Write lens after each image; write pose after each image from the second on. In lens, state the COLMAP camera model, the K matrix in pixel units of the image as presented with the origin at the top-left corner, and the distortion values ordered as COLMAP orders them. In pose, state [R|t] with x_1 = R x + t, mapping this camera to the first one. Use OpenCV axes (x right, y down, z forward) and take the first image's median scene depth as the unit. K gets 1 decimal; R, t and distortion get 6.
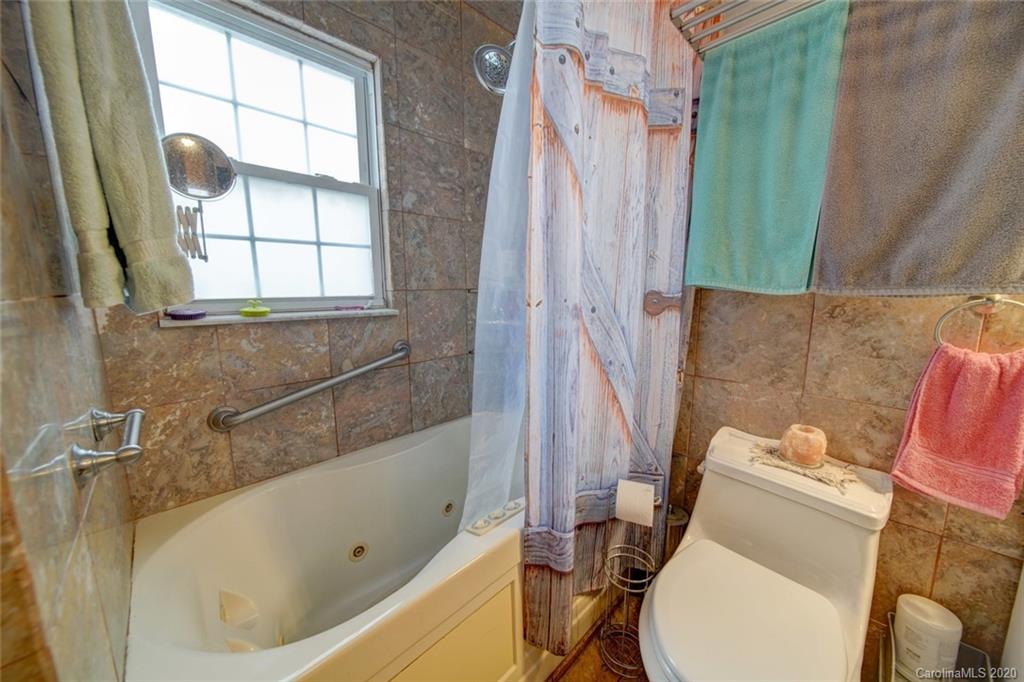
lens RADIAL K [[360.2, 0, 513.9], [0, 360.2, 341.5], [0, 0, 1]] dist [-0.000148, -0.001234]
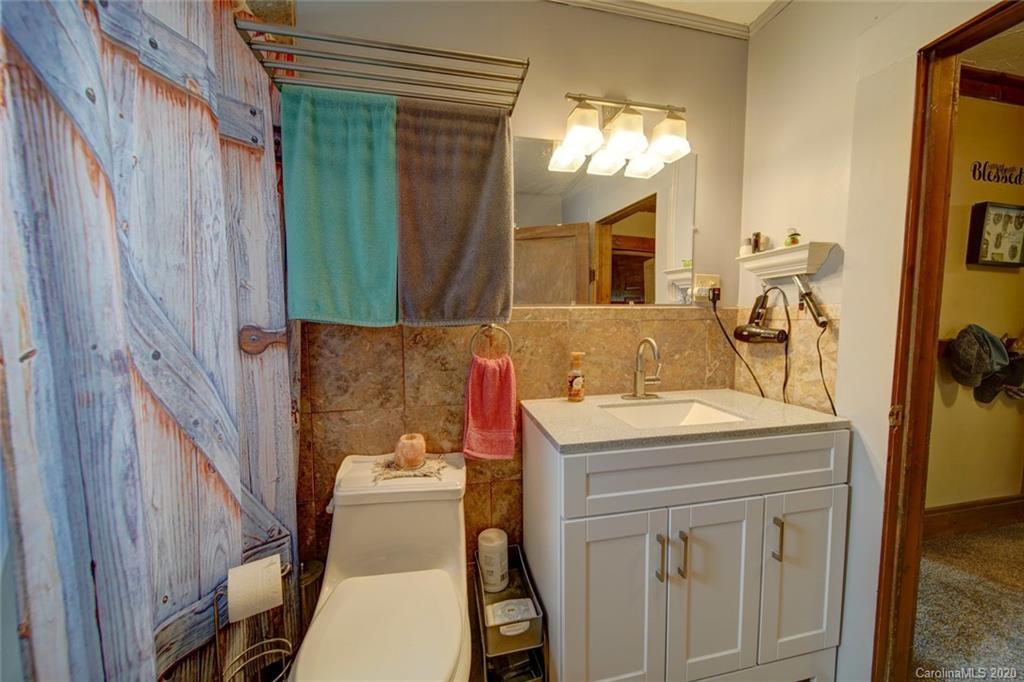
lens RADIAL K [[360.2, 0, 512.5], [0, 360.2, 341.5], [0, 0, 1]] dist [-0.000148, -0.001234]
pose [[0.545880, -0.062415, 0.835536, 0.011893], [0.130786, 0.991345, -0.011392, -0.015148], [-0.827593, 0.115495, 0.549318, 0.021445]]
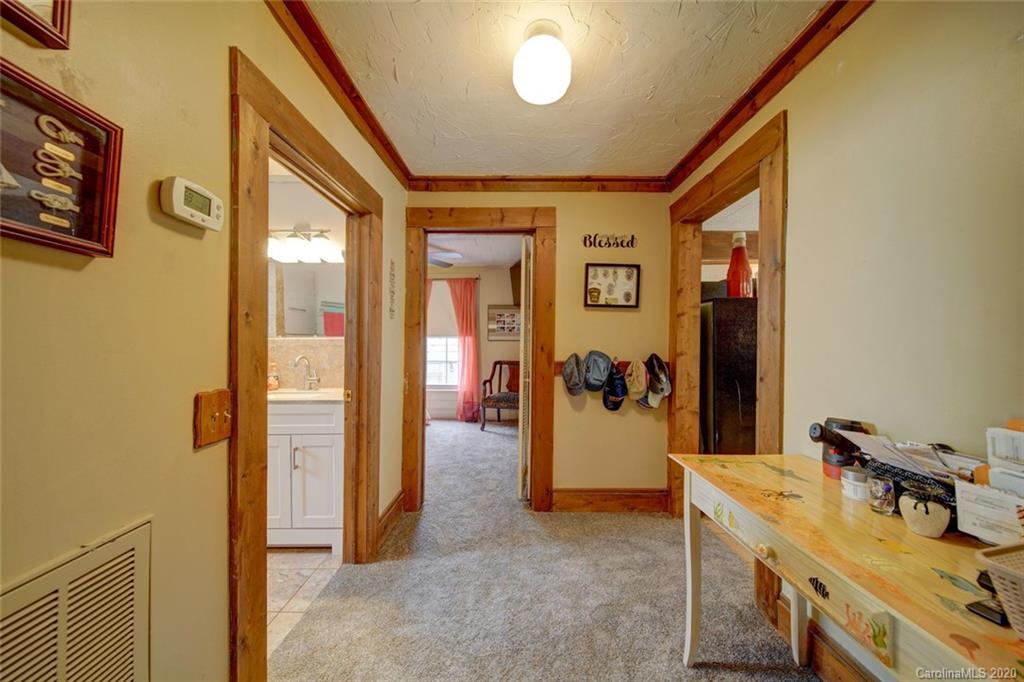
lens RADIAL K [[360.2, 0, 511.2], [0, 360.2, 340.3], [0, 0, 1]] dist [-0.000148, -0.001234]
pose [[0.708896, 0.000244, 0.705313, 0.682537], [0.106290, 0.988543, -0.107171, 0.325174], [-0.697258, 0.150941, 0.700748, -2.326528]]
